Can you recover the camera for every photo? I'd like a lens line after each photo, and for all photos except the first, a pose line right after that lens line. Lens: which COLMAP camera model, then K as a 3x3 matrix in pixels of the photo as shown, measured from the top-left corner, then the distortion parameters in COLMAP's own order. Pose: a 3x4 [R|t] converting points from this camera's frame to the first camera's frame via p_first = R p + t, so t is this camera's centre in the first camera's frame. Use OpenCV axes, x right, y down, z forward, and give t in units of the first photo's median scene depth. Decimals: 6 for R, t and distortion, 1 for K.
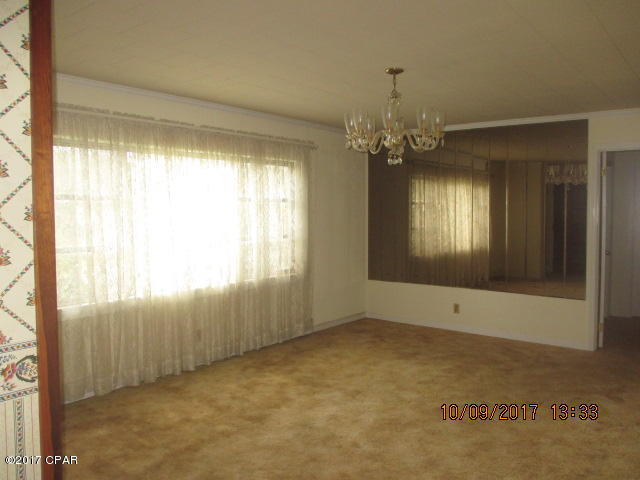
lens RADIAL K [[536.6, 0, 323.2], [0, 536.6, 226.1], [0, 0, 1]] dist [-0.030402, 0.007717]
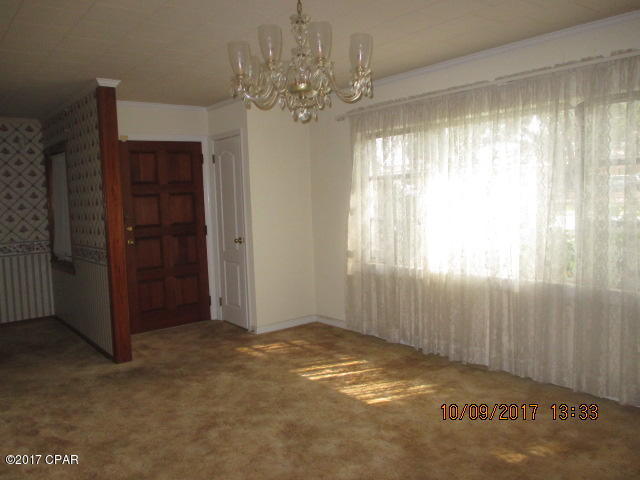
lens RADIAL K [[536.6, 0, 323.2], [0, 536.6, 226.1], [0, 0, 1]] dist [-0.030402, 0.007717]
pose [[-0.230279, 0.067617, -0.970773, 0.681246], [0.008408, 0.997684, 0.067497, -0.023868], [0.973088, 0.007381, -0.230314, 1.006896]]
